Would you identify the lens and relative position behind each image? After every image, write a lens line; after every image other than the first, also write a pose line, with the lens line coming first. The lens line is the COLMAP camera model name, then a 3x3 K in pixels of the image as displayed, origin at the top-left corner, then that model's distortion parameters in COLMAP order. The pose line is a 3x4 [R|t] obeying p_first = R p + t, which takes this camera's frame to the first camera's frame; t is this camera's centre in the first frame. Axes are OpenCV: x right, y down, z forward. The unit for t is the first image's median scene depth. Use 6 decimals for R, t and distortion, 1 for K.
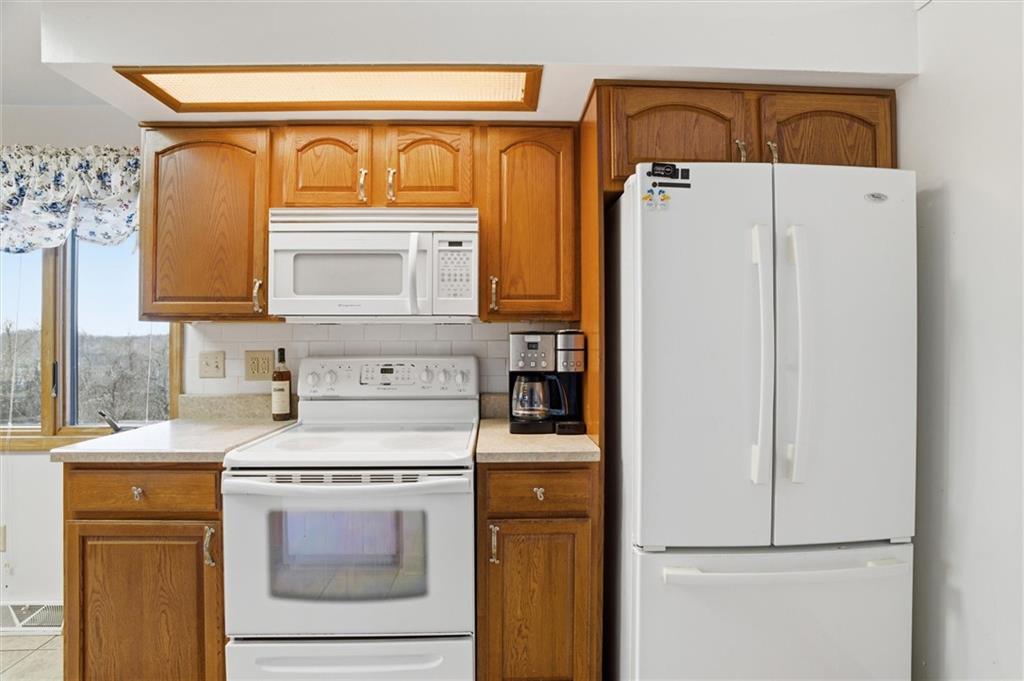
lens RADIAL K [[480.0, 0, 514.1], [0, 480.0, 335.6], [0, 0, 1]] dist [-0.057117, 0.020161]
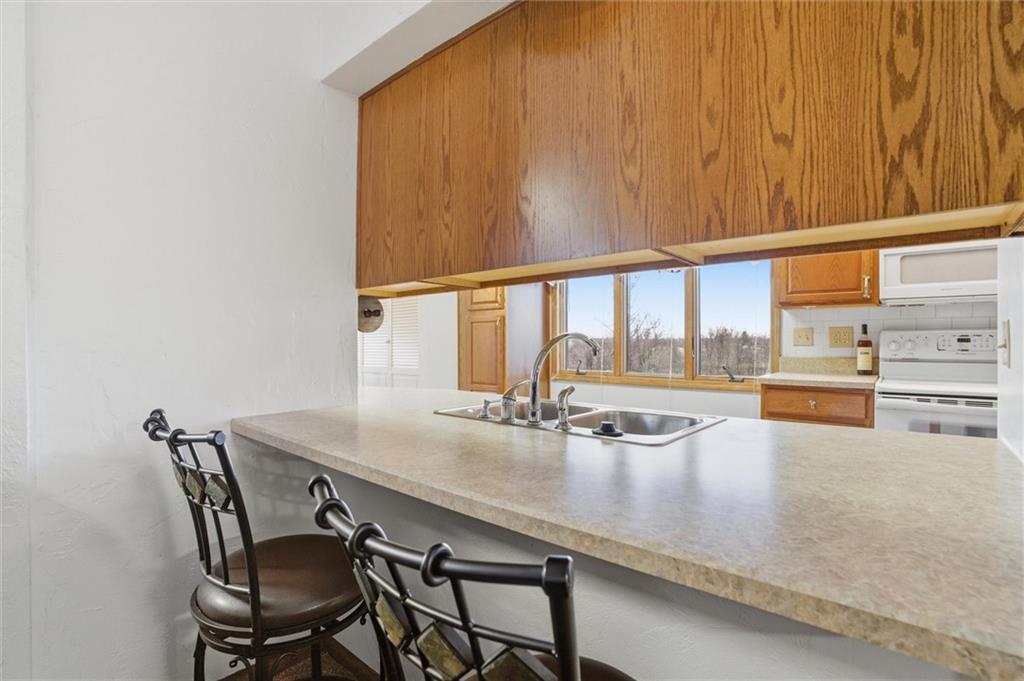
lens RADIAL K [[480.0, 0, 513.6], [0, 480.0, 343.7], [0, 0, 1]] dist [-0.057117, 0.020161]
pose [[0.739526, 0.002990, -0.673122, -0.325913], [0.003539, 0.999959, 0.008329, 0.069300], [0.673119, -0.008542, 0.739485, -0.734613]]
